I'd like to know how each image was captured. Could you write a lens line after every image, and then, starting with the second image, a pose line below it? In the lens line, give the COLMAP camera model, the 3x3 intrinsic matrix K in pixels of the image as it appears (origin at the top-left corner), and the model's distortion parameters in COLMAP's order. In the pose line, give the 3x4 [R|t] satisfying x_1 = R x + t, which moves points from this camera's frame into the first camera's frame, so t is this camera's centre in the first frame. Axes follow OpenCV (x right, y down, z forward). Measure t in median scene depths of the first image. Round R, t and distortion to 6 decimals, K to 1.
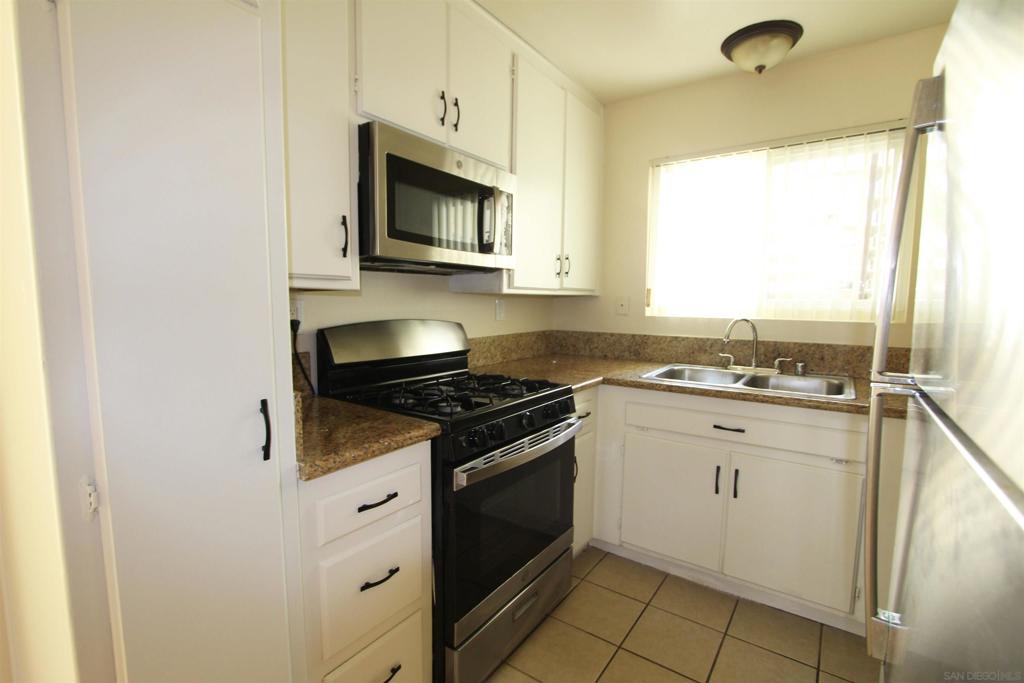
lens RADIAL K [[467.7, 0, 511.8], [0, 467.7, 346.1], [0, 0, 1]] dist [-0.001267, -0.000116]
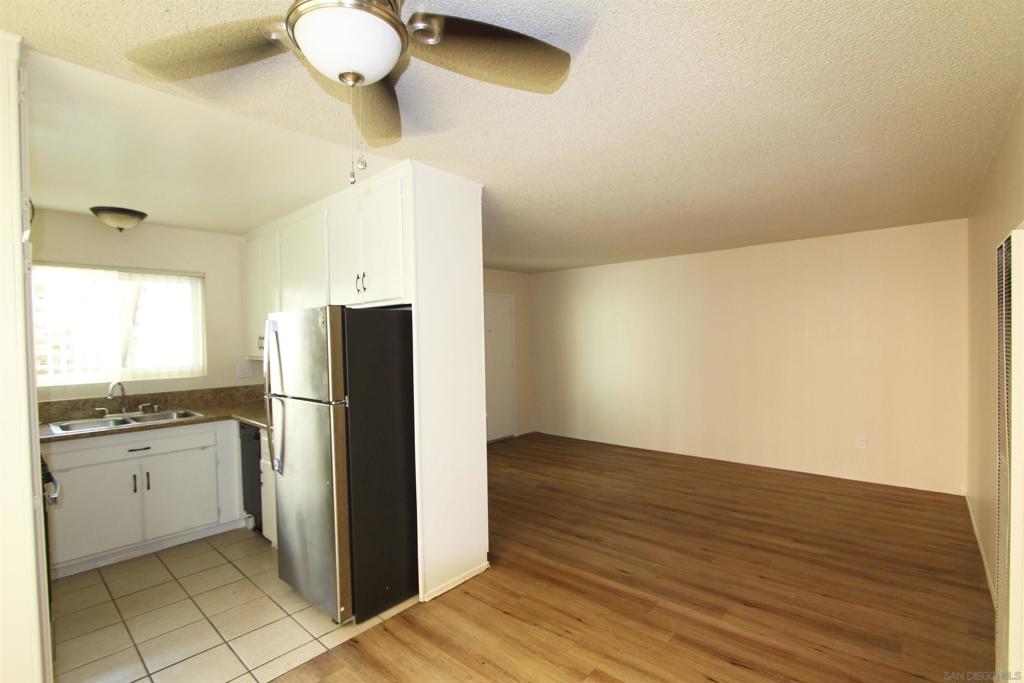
lens RADIAL K [[467.7, 0, 511.6], [0, 467.7, 344.2], [0, 0, 1]] dist [-0.001267, -0.000116]
pose [[0.110432, -0.025689, 0.993552, -0.856790], [0.119817, 0.992719, 0.012350, -0.045946], [-0.986635, 0.117680, 0.112706, -0.440811]]
